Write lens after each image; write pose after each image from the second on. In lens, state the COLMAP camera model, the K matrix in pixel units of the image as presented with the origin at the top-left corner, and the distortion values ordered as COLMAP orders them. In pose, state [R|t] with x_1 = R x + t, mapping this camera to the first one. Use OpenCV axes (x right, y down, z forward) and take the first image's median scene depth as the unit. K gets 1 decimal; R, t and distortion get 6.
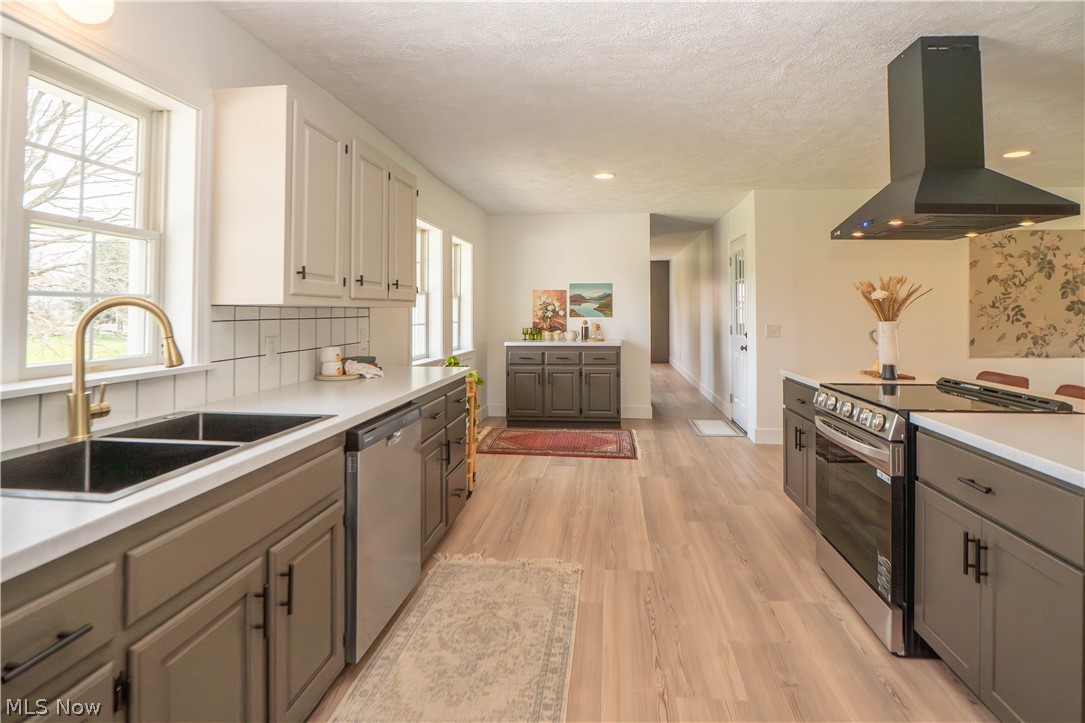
lens RADIAL K [[554.0, 0, 544.1], [0, 554.0, 301.1], [0, 0, 1]] dist [0.000253, 0.000438]
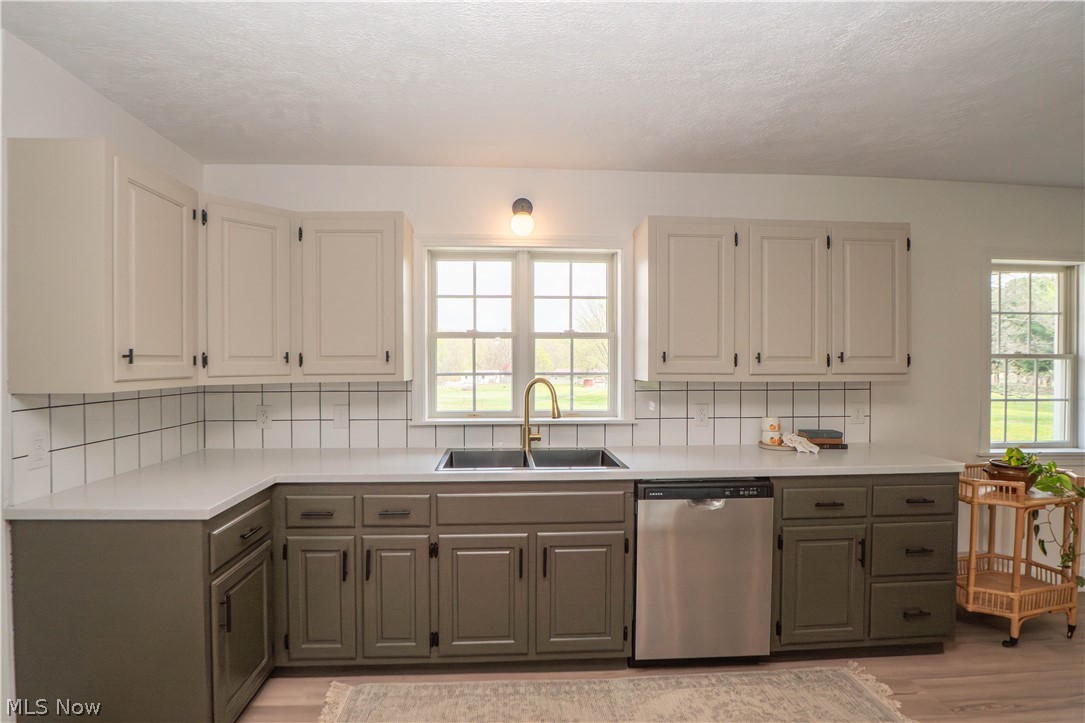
lens RADIAL K [[535.4, 0, 542.5], [0, 535.4, 361.5], [0, 0, 1]] dist [0.000006, 0.000032]
pose [[0.184261, -0.010758, -0.982818, 0.848491], [0.023493, 0.999703, -0.006538, -0.044570], [0.982597, -0.021885, 0.184459, 0.553078]]
